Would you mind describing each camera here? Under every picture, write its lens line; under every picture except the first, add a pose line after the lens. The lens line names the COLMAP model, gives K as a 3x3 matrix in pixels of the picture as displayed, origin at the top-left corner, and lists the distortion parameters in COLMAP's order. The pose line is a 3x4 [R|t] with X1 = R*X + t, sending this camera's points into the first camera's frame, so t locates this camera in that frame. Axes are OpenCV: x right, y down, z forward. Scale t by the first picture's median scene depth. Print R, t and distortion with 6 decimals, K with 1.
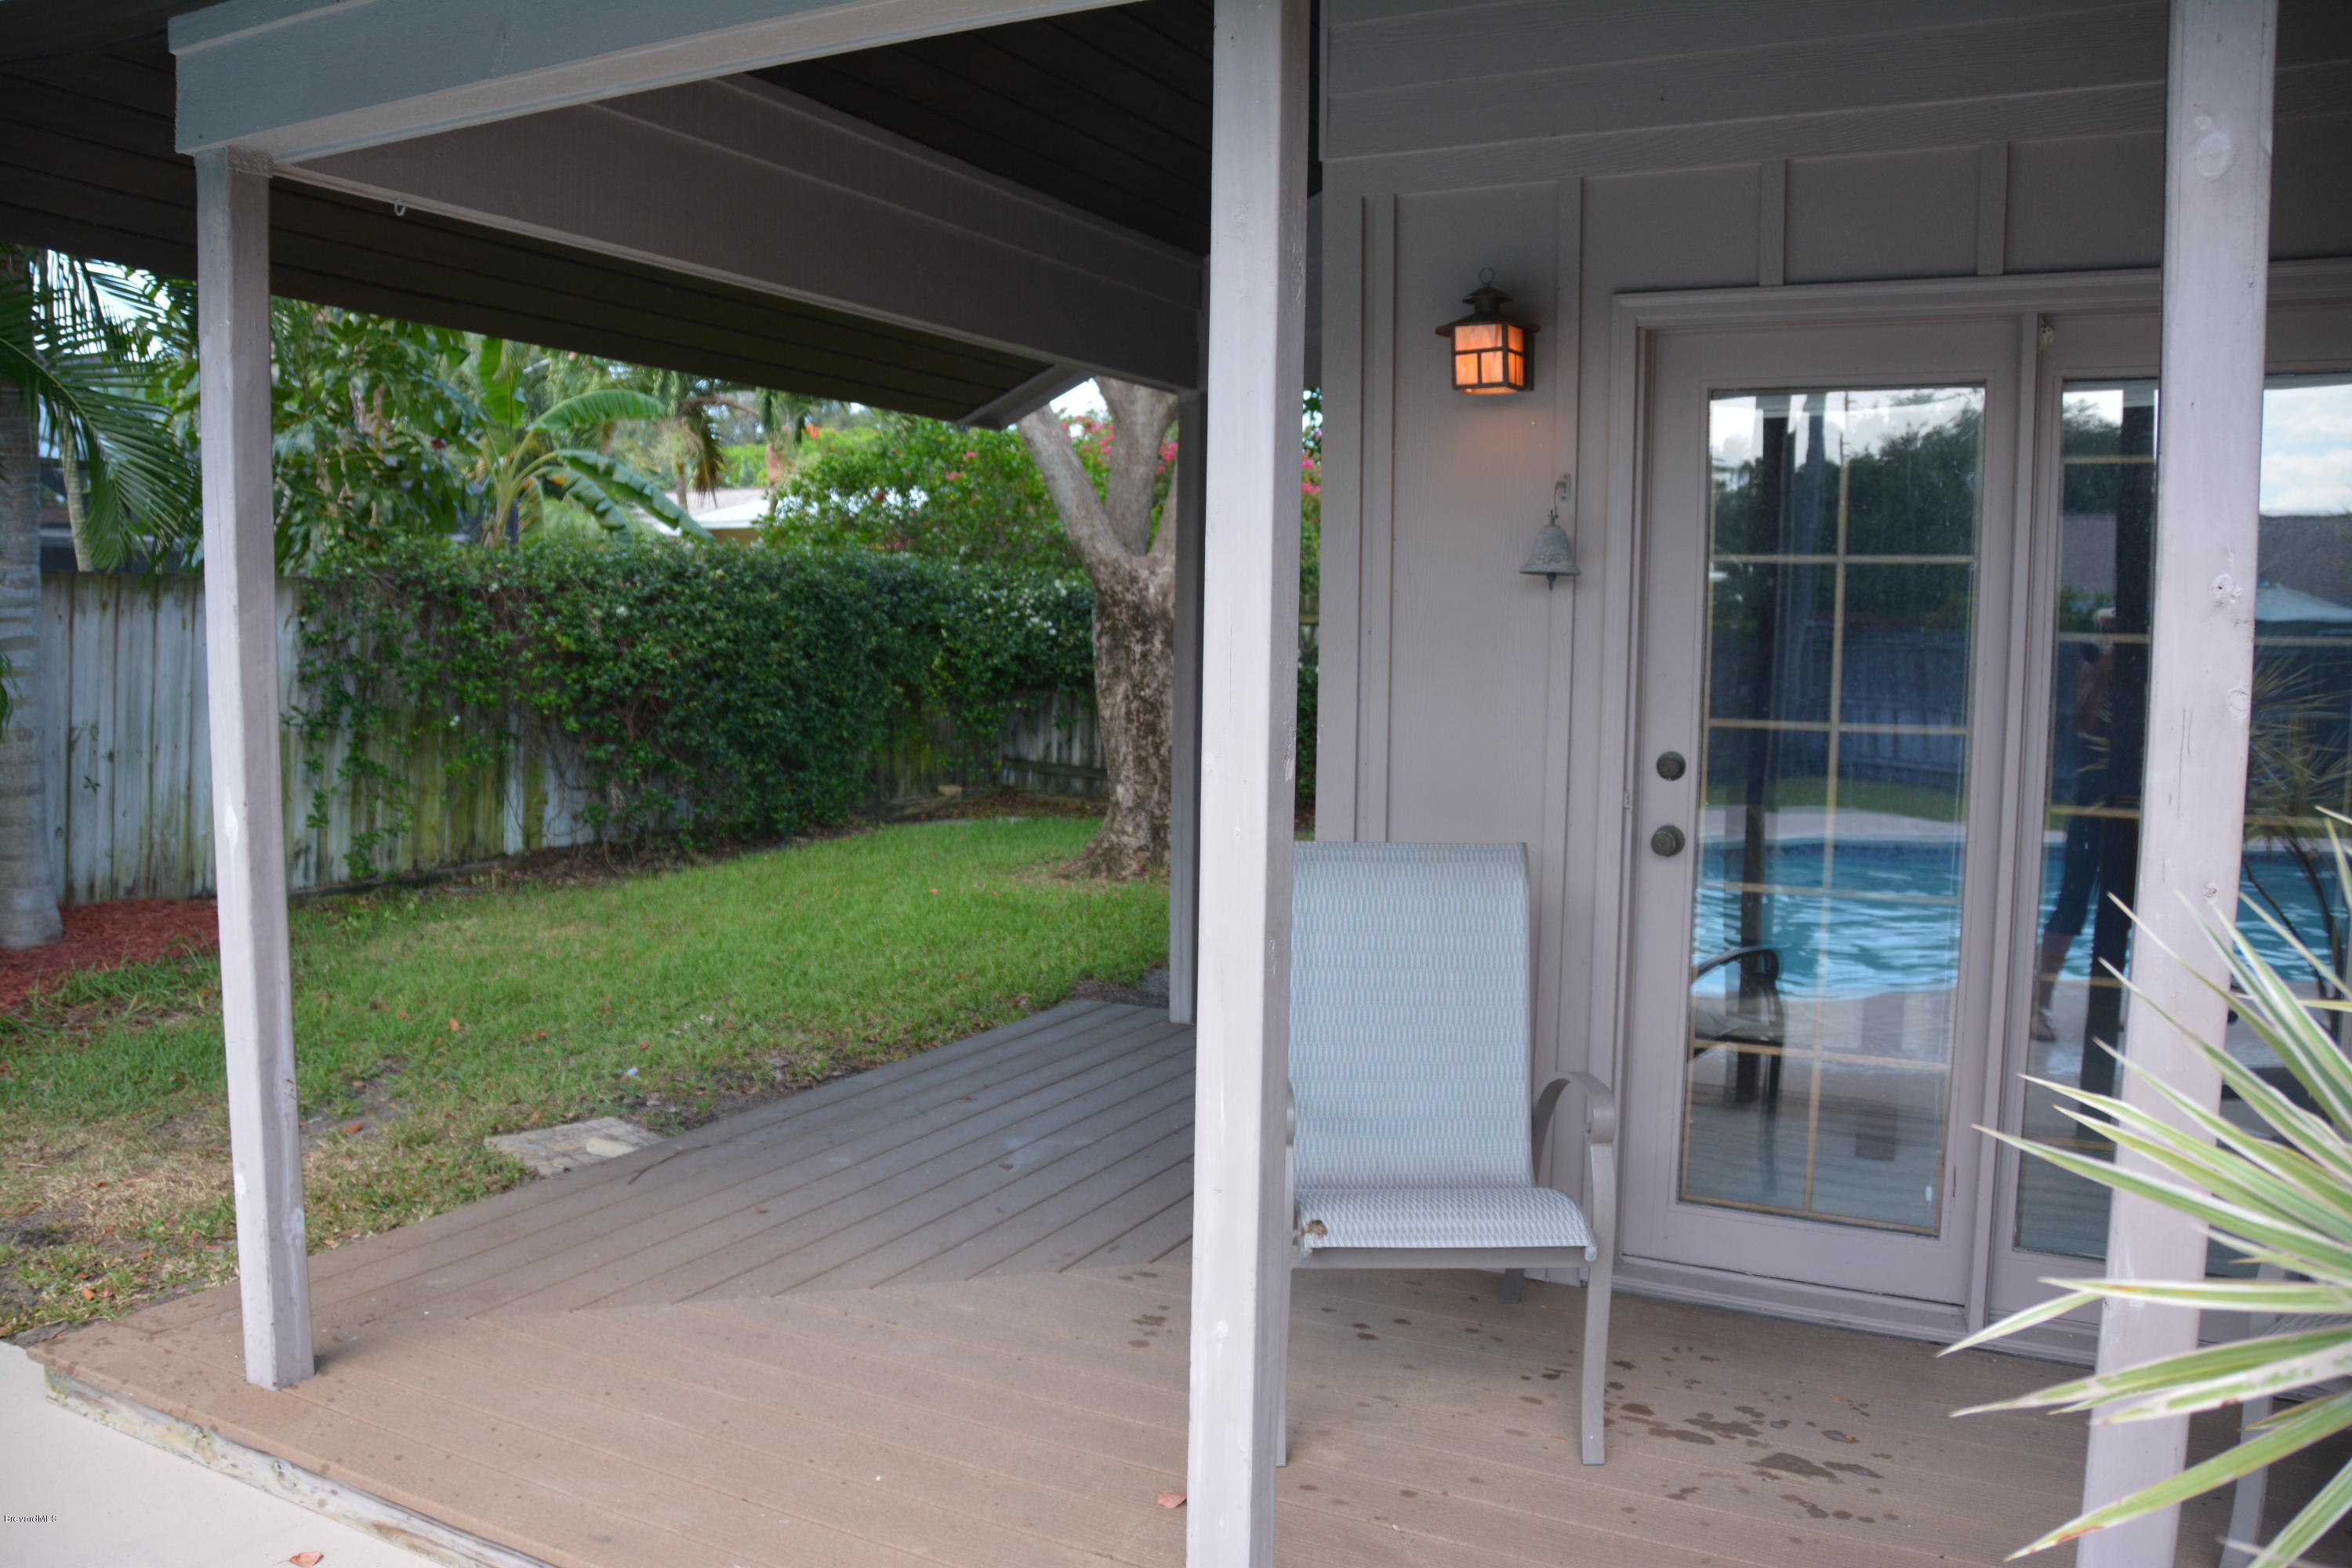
lens RADIAL K [[1866.6, 0, 1177.8], [0, 1866.6, 781.5], [0, 0, 1]] dist [-0.115615, 0.040980]
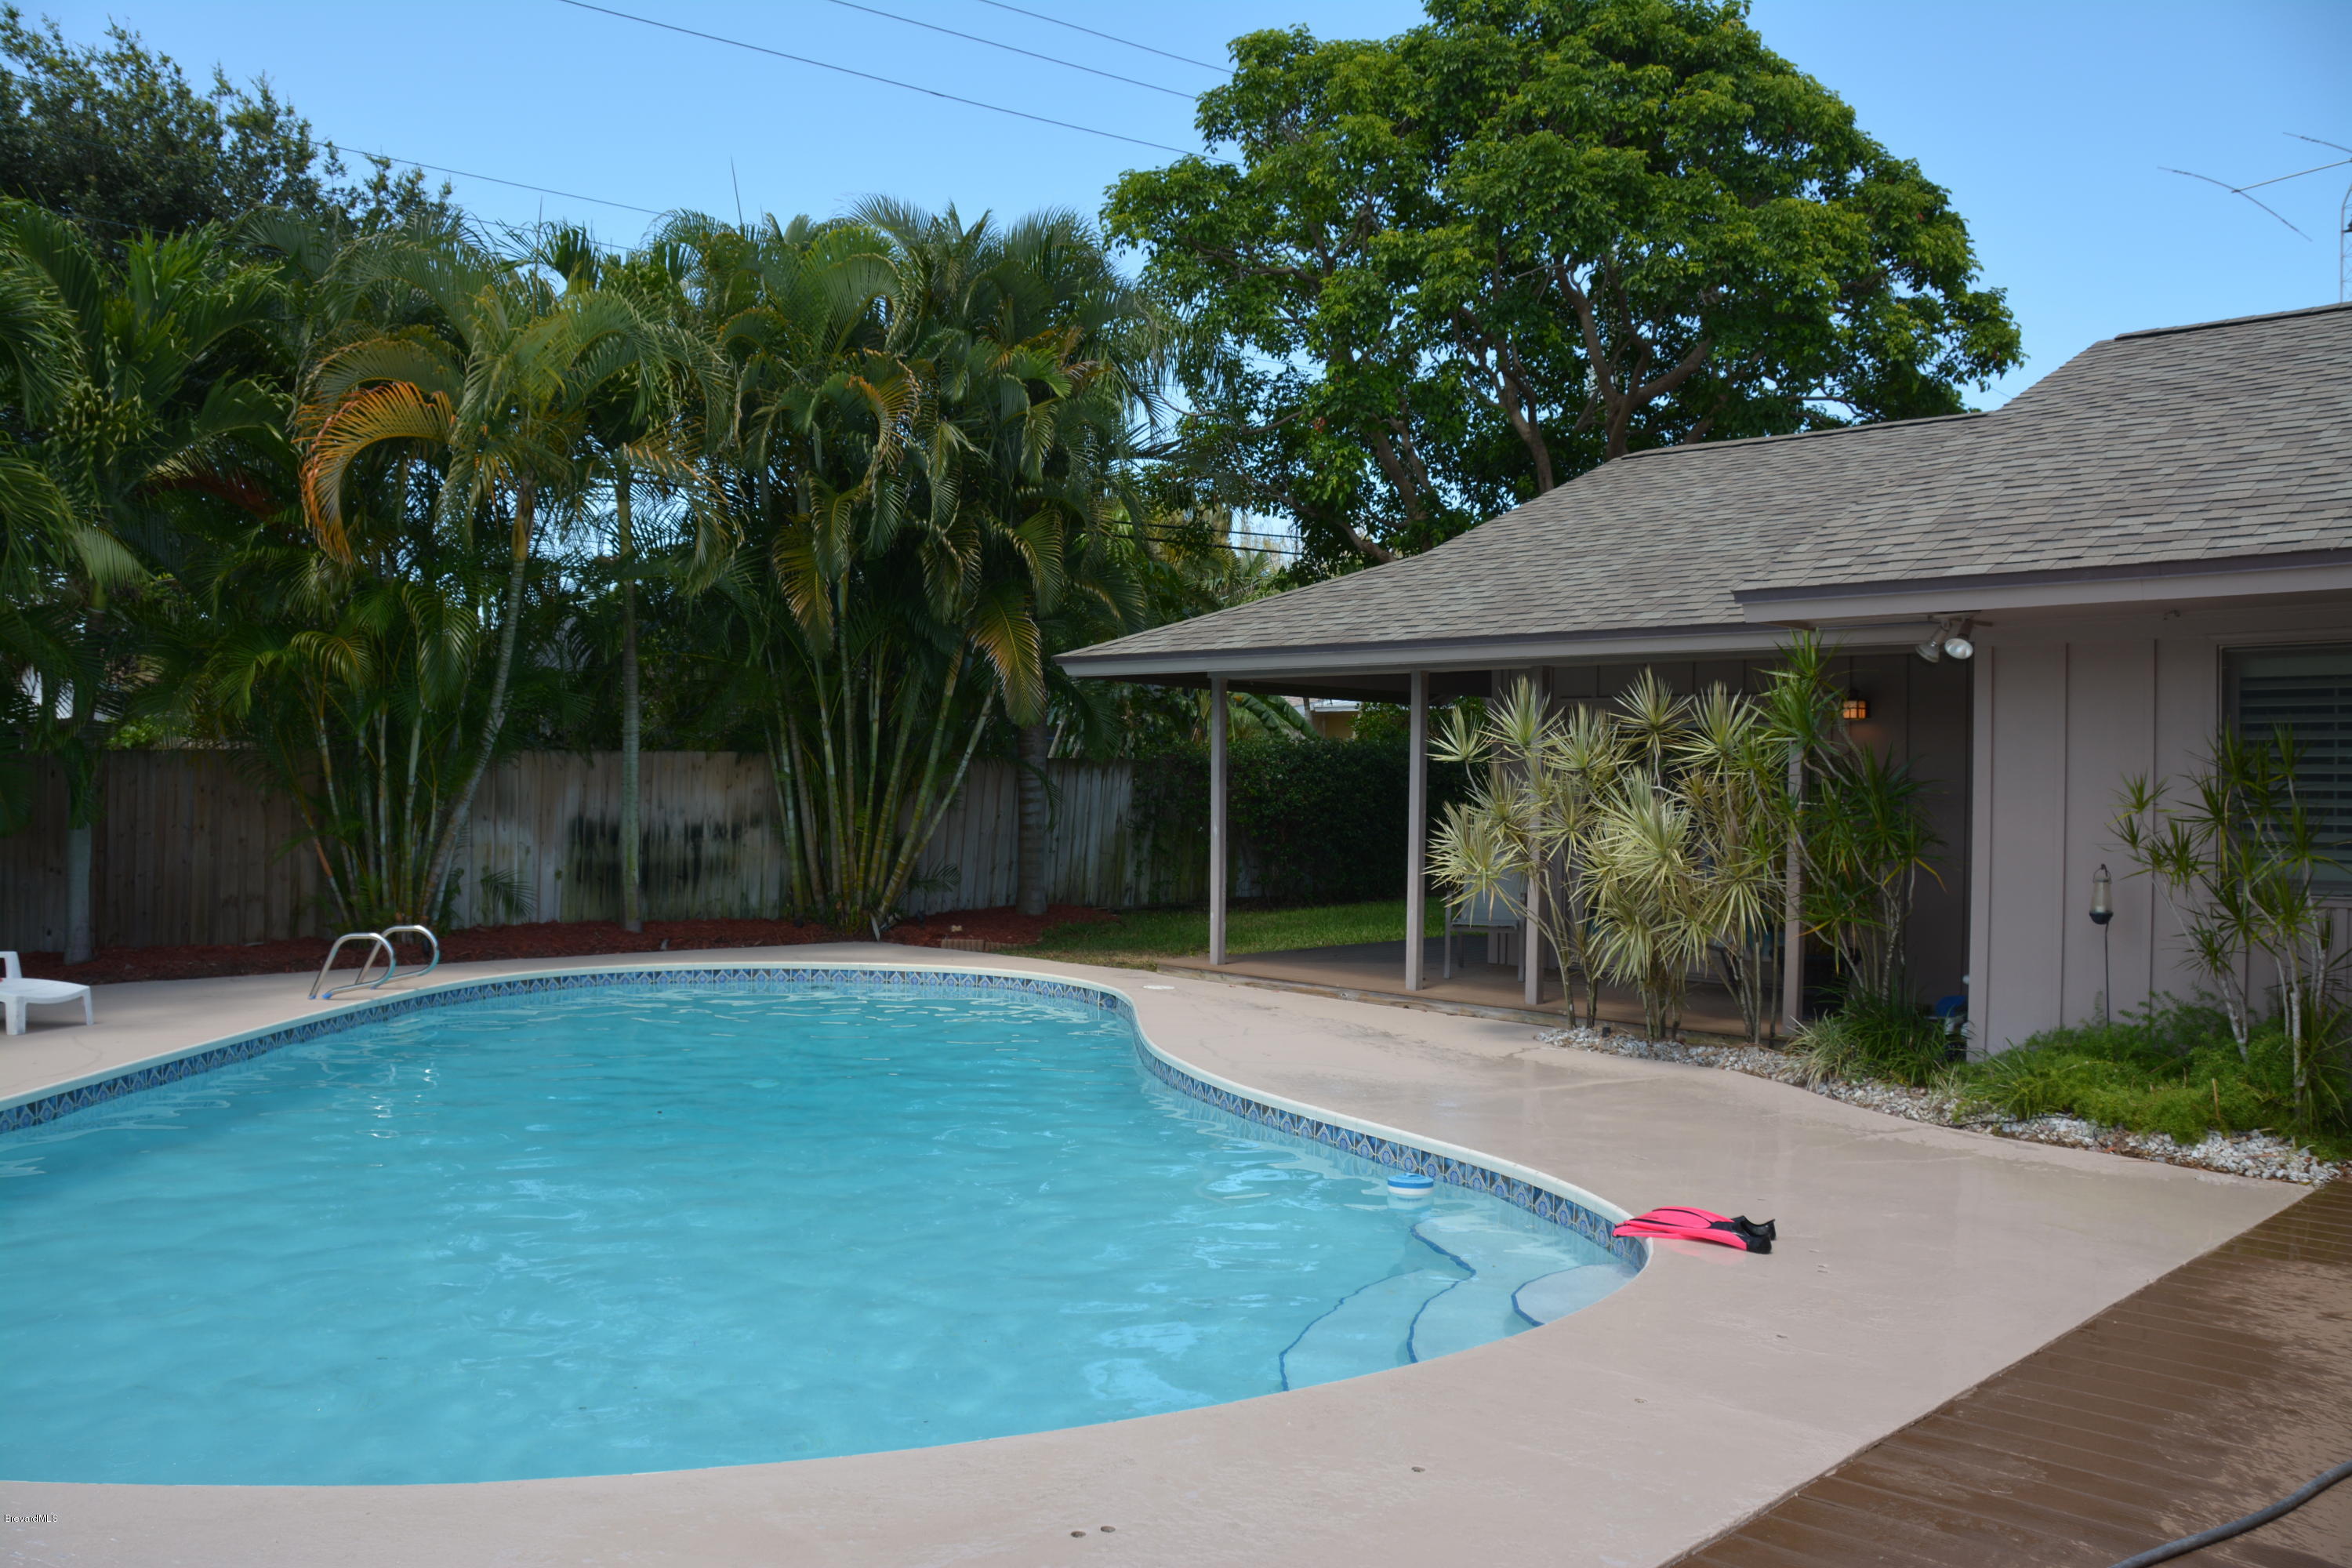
lens RADIAL K [[1866.6, 0, 1175.9], [0, 1866.6, 784.1], [0, 0, 1]] dist [-0.115615, 0.040980]
pose [[0.946911, 0.005361, -0.321450, 0.183686], [-0.032732, 0.996273, -0.079806, 0.061604], [0.319824, 0.086090, 0.943558, -0.716883]]
